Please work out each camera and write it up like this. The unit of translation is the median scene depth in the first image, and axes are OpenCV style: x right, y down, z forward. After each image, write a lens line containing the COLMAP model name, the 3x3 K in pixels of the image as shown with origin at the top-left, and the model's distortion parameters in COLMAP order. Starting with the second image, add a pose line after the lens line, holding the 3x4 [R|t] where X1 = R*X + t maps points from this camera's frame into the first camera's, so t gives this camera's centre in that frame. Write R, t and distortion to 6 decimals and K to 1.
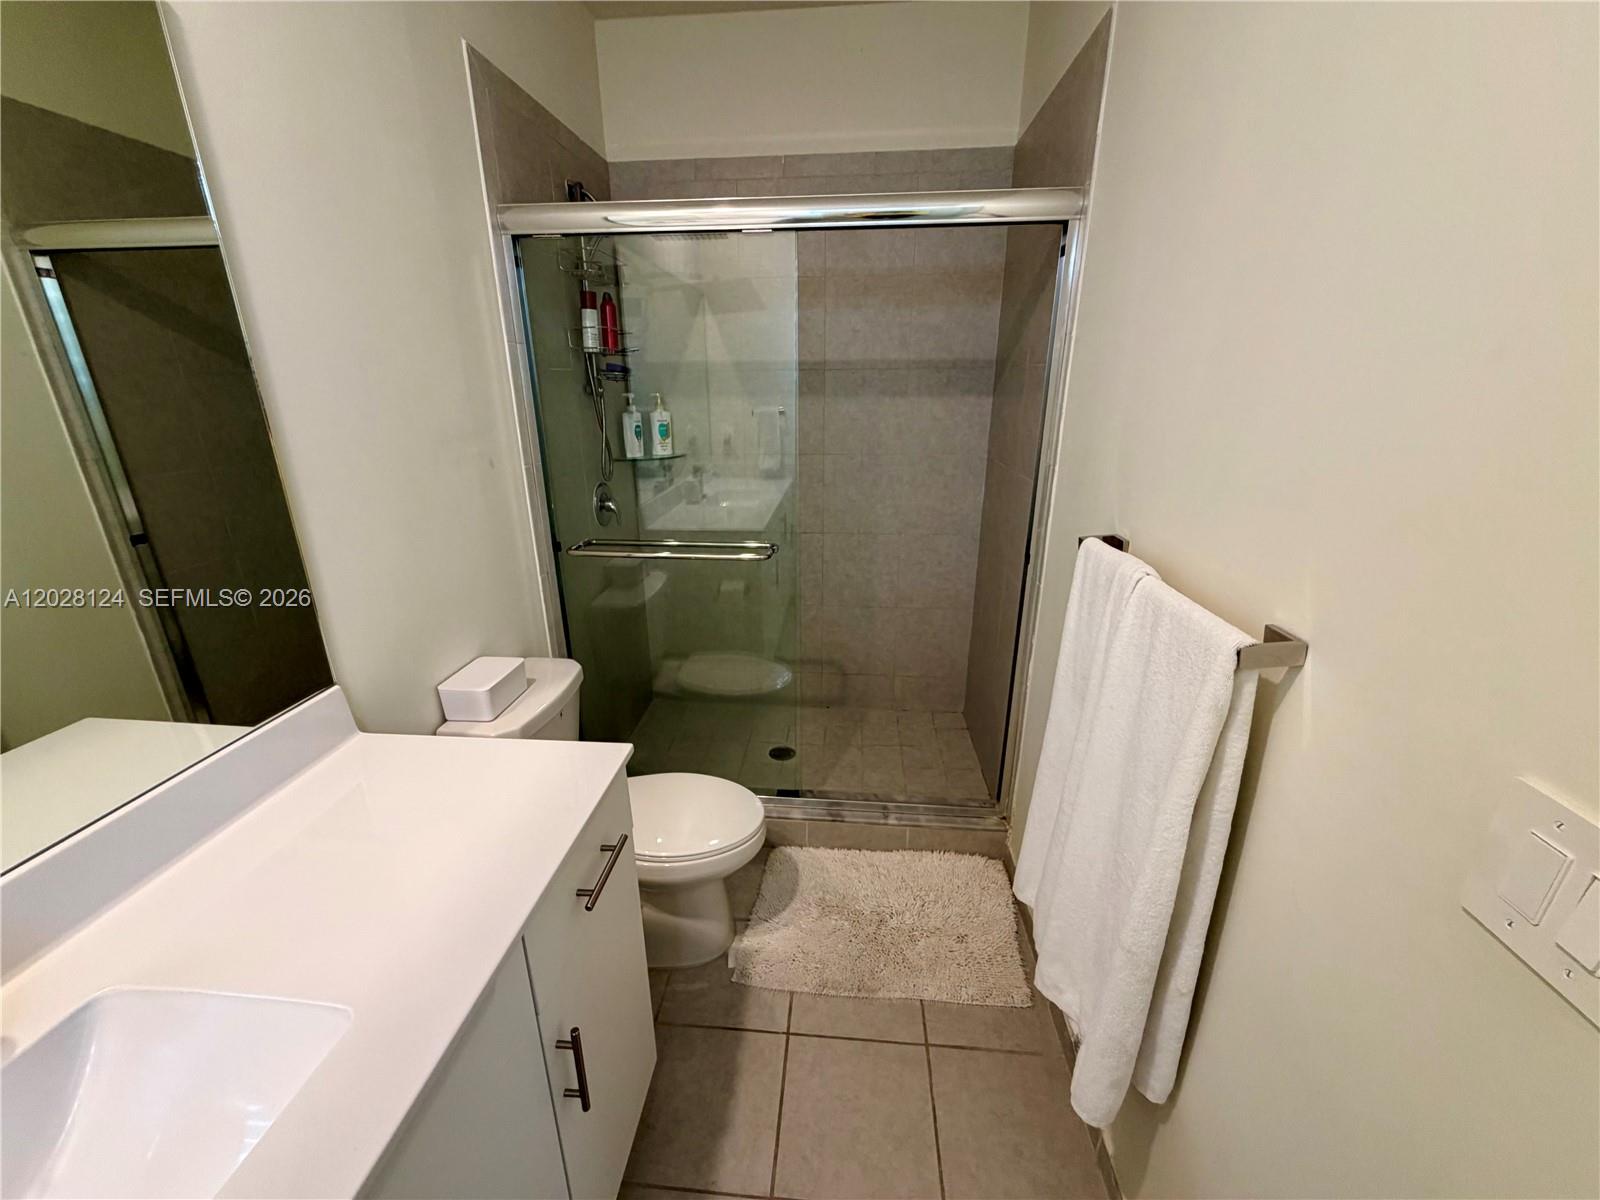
lens RADIAL K [[641.3, 0, 794.9], [0, 641.3, 601.4], [0, 0, 1]] dist [0.002031, 0.000465]
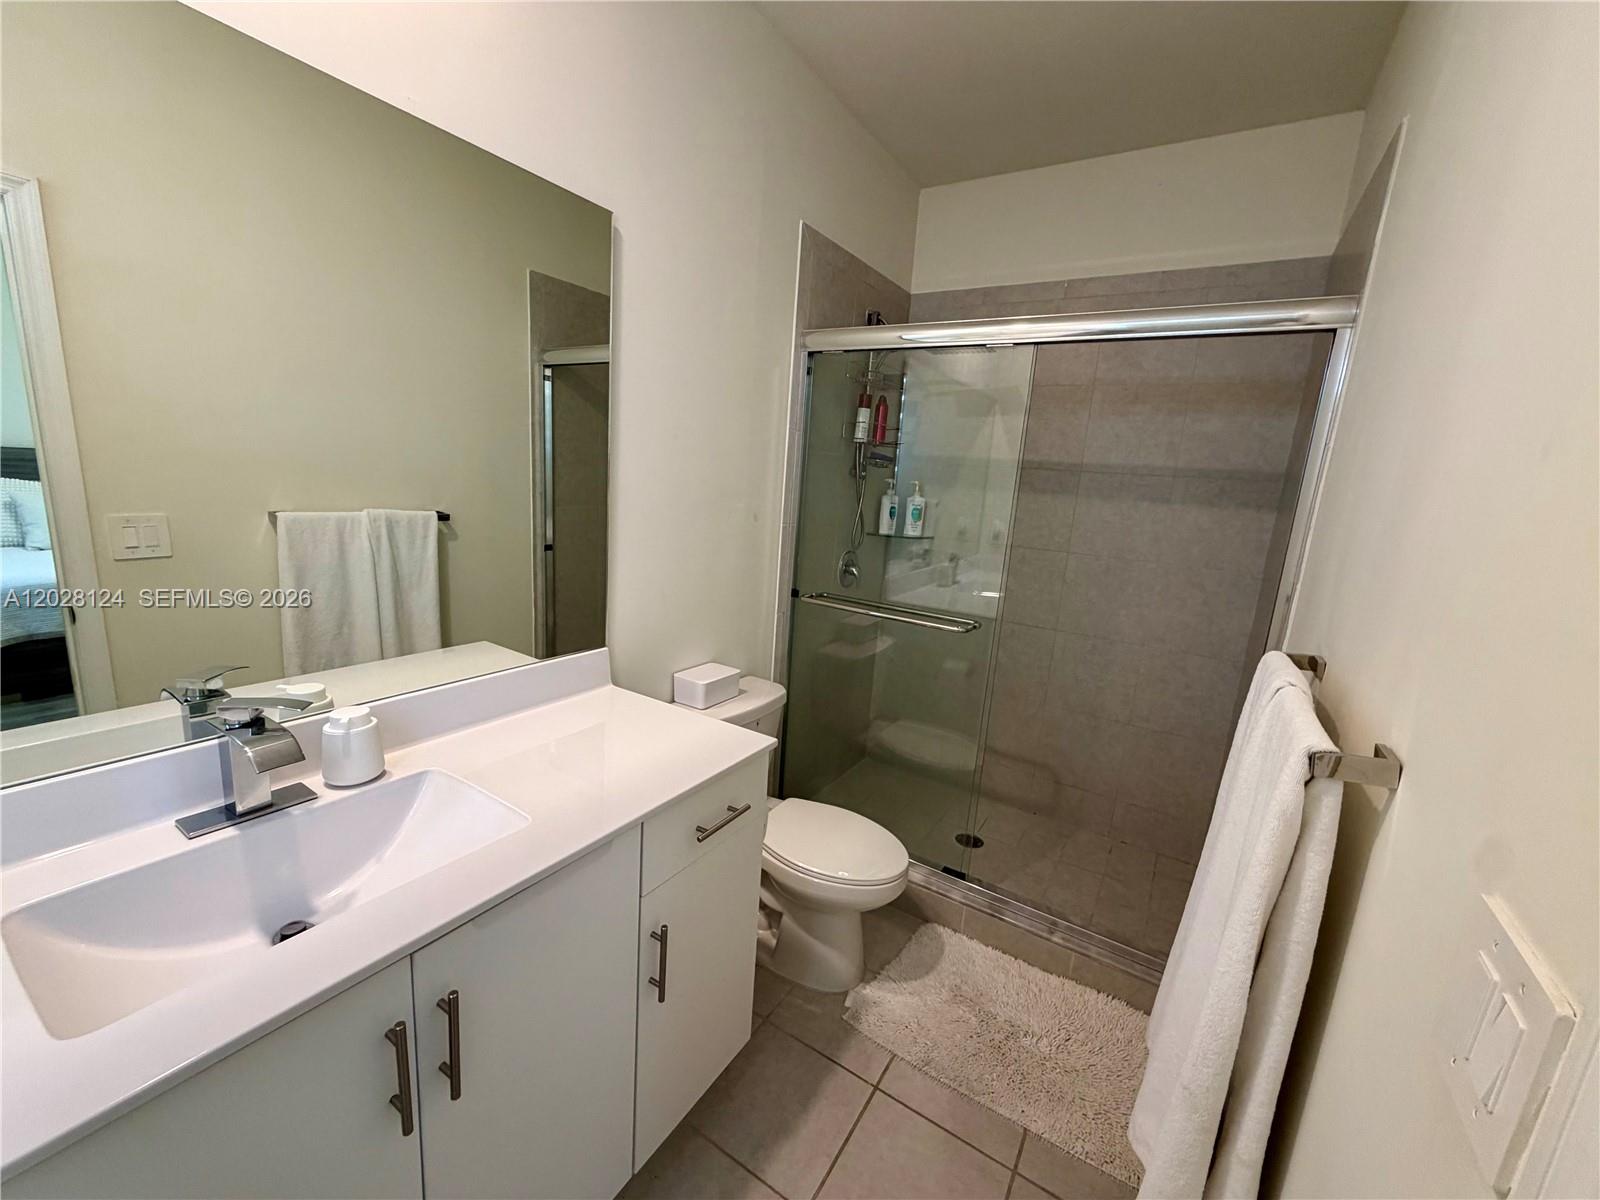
lens RADIAL K [[641.3, 0, 794.9], [0, 641.3, 601.4], [0, 0, 1]] dist [0.002031, 0.000465]
pose [[0.886442, 0.156810, -0.435466, 0.142409], [-0.218641, 0.971134, -0.095367, 0.040827], [0.407941, 0.179748, 0.895139, -0.067154]]
